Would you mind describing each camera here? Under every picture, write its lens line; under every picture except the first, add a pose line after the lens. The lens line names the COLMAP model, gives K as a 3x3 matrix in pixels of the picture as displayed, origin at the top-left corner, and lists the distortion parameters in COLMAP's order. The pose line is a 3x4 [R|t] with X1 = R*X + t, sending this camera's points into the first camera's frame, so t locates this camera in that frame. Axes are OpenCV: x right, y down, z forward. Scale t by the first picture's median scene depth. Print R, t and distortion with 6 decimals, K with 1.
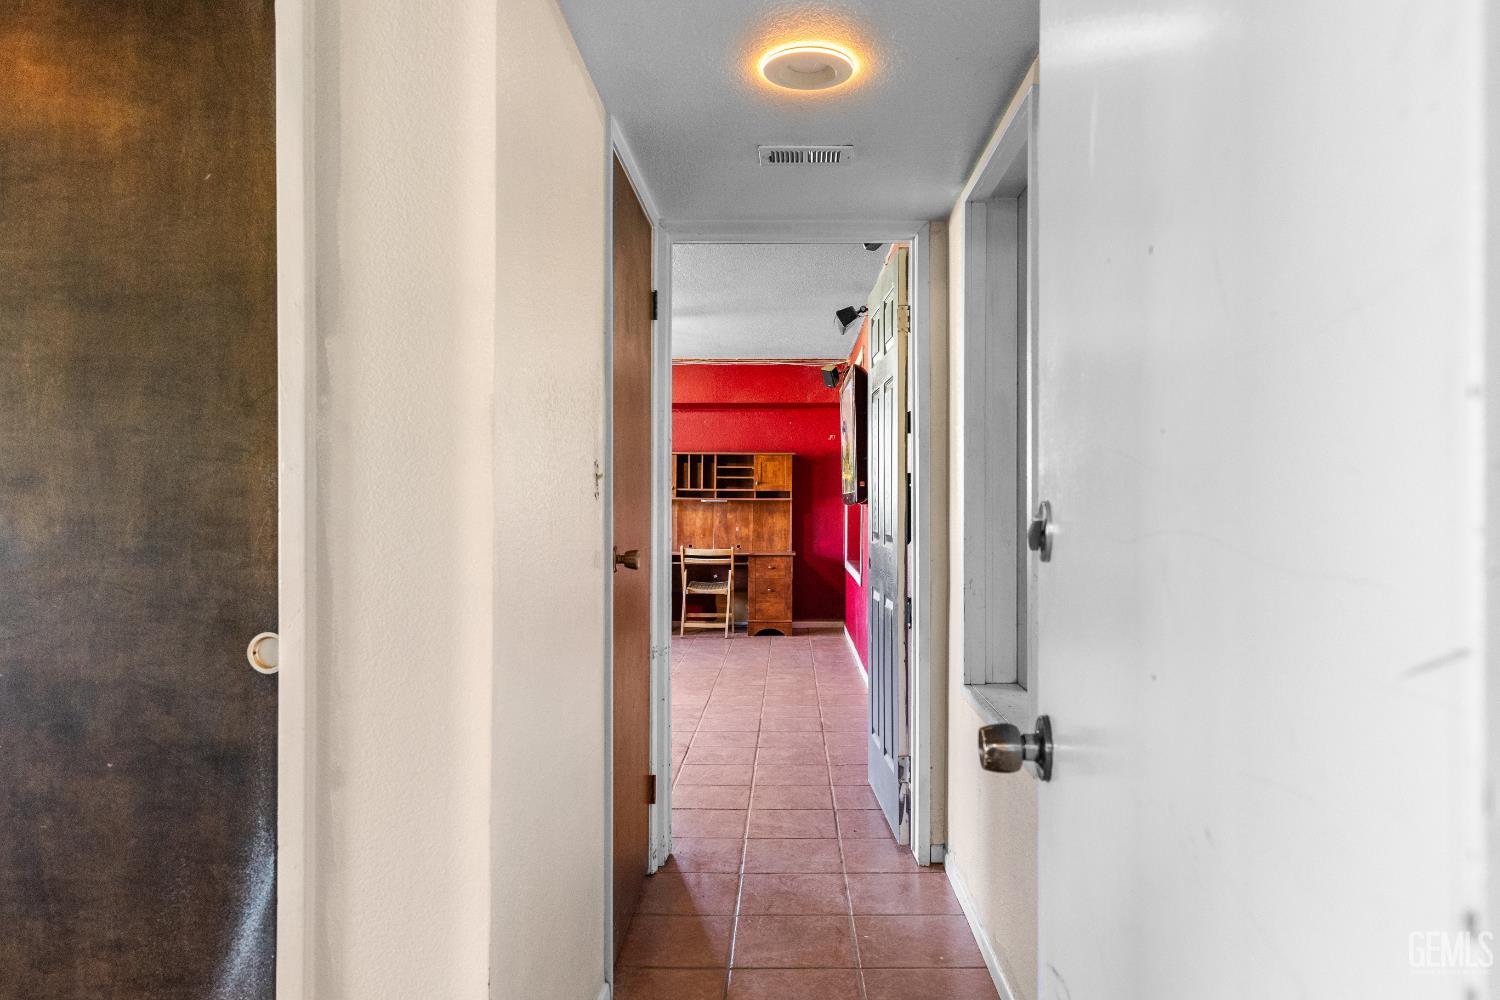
lens RADIAL K [[976.8, 0, 753.8], [0, 976.8, 501.3], [0, 0, 1]] dist [-0.001041, -0.000349]
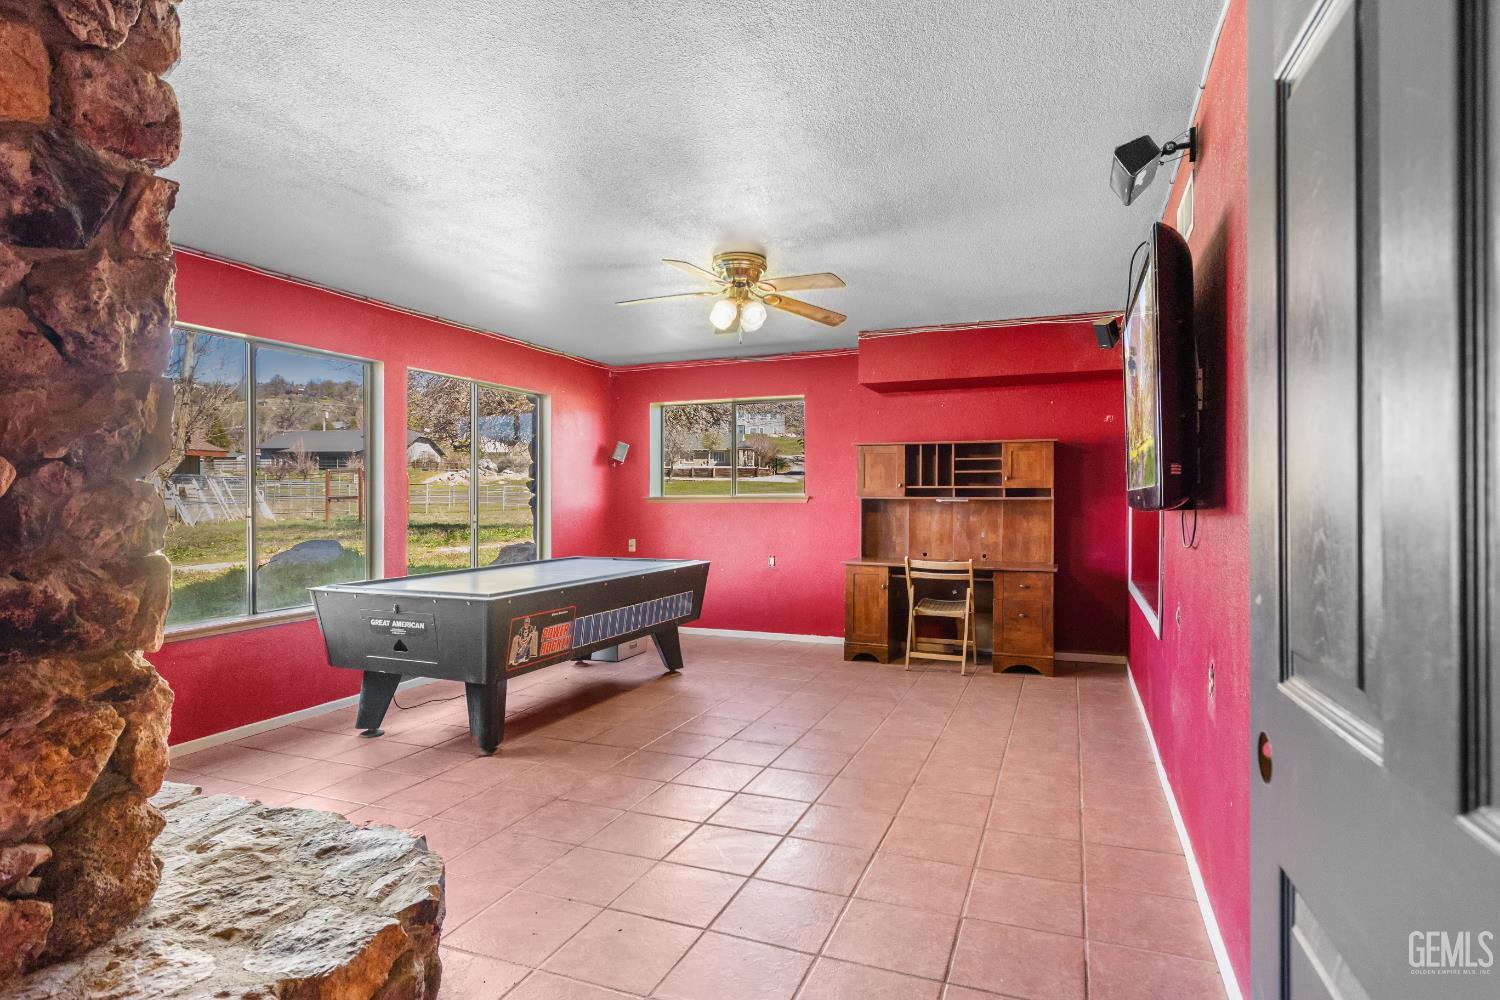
lens RADIAL K [[802.2, 0, 740.7], [0, 802.2, 501.7], [0, 0, 1]] dist [0.002686, 0.001215]
pose [[0.938611, -0.003727, -0.344956, 0.026004], [0.004604, 0.999988, 0.001722, -0.001505], [0.344946, -0.003205, 0.938617, 0.311525]]
